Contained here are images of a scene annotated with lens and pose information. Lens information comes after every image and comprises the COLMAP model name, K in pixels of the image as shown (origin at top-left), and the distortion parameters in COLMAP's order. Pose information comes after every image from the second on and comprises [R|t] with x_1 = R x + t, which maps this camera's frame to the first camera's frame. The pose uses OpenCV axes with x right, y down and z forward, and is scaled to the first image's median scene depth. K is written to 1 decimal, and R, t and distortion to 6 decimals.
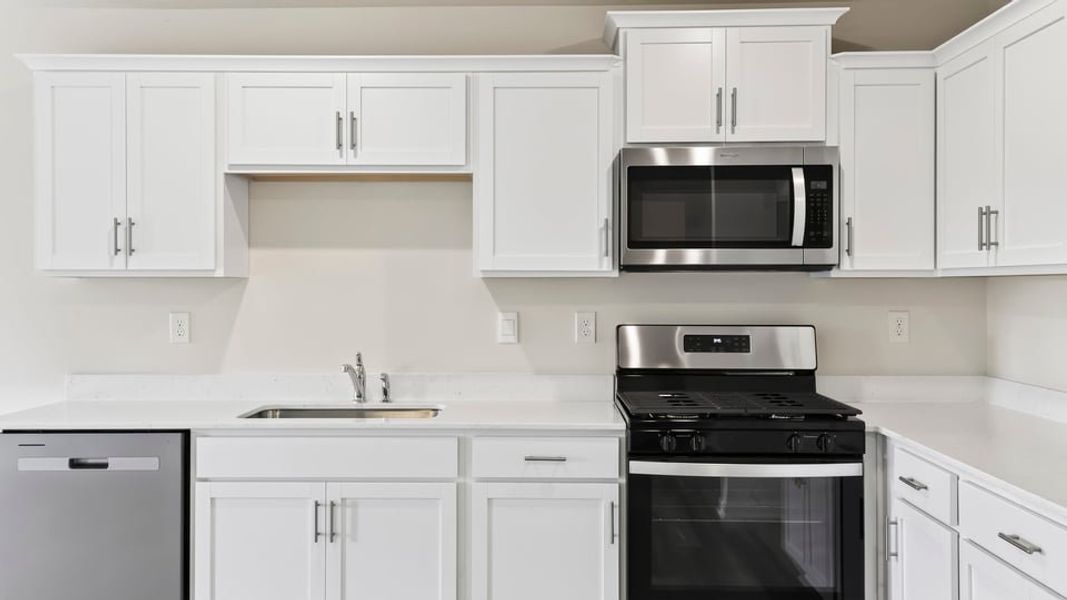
lens RADIAL K [[920.9, 0, 542.9], [0, 920.9, 298.0], [0, 0, 1]] dist [0.041406, -0.013308]
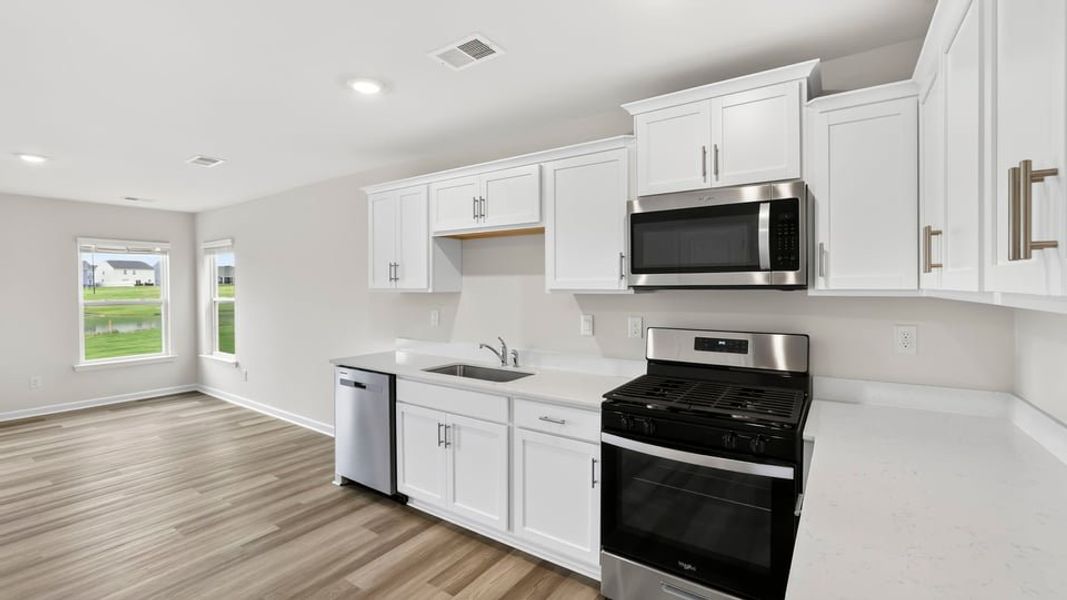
lens RADIAL K [[463.0, 0, 529.1], [0, 463.0, 293.4], [0, 0, 1]] dist [-0.029735, 0.003284]
pose [[0.831810, 0.006206, -0.555025, 0.338174], [-0.003880, 0.999978, 0.005367, -0.026767], [0.555047, -0.002311, 0.831816, 0.333738]]
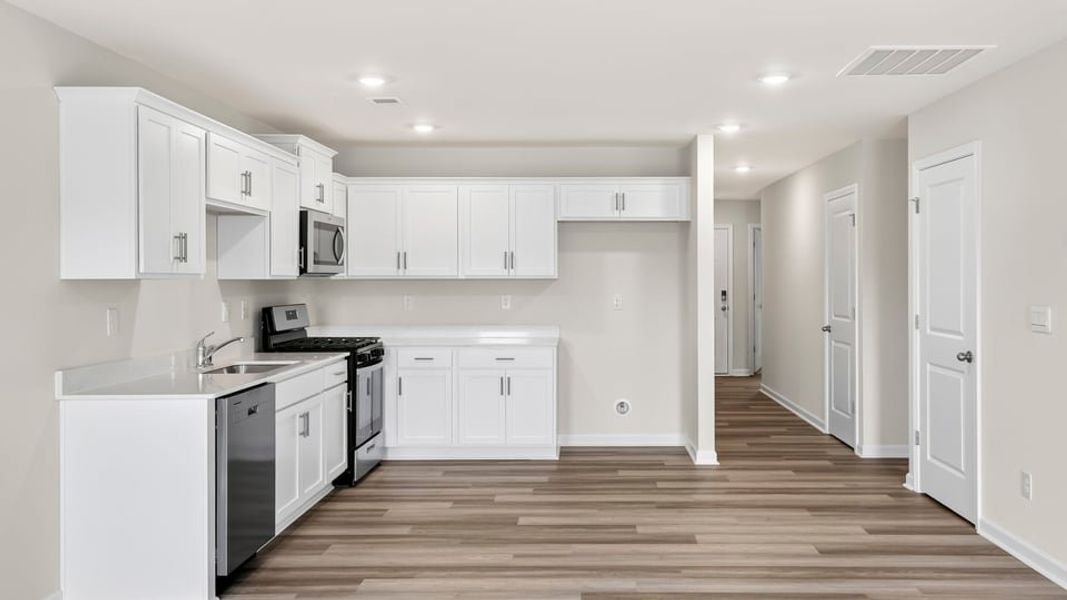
lens RADIAL K [[920.9, 0, 605.6], [0, 920.9, 275.2], [0, 0, 1]] dist [0.041406, -0.013308]
pose [[-0.045520, 0.004398, 0.998954, -1.762468], [0.013249, 0.999905, -0.003798, -0.015662], [-0.998876, 0.013062, -0.045573, 0.477809]]
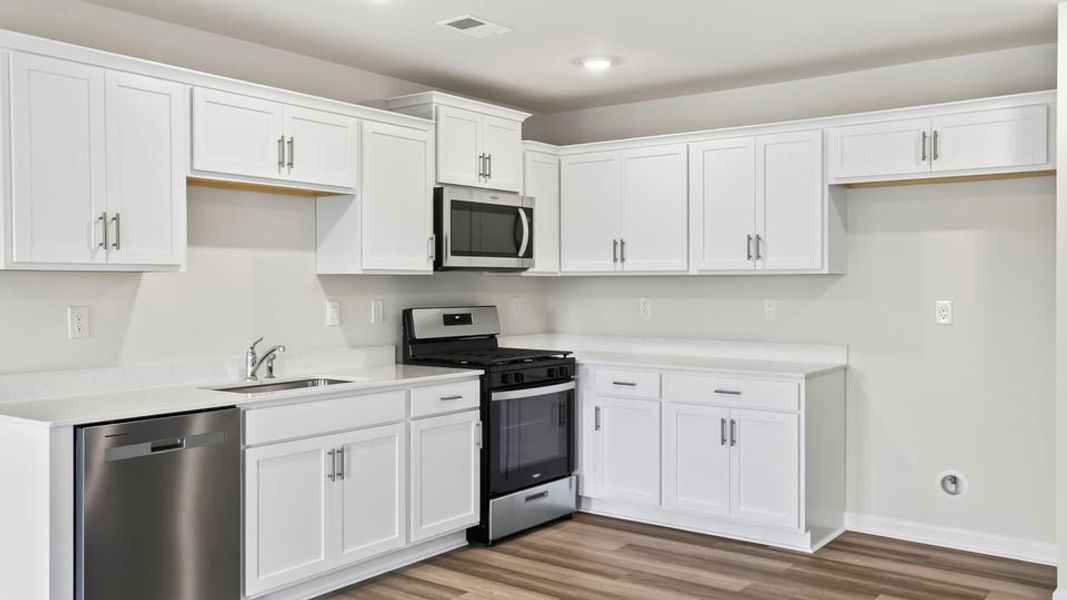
lens RADIAL K [[932.1, 0, 532.0], [0, 932.1, 298.3], [0, 0, 1]] dist [0.058861, 0.006042]
pose [[0.578631, -0.013563, 0.815476, -1.023179], [0.009625, 0.999906, 0.009801, 0.001401], [-0.815532, 0.002177, 0.578707, 0.027713]]
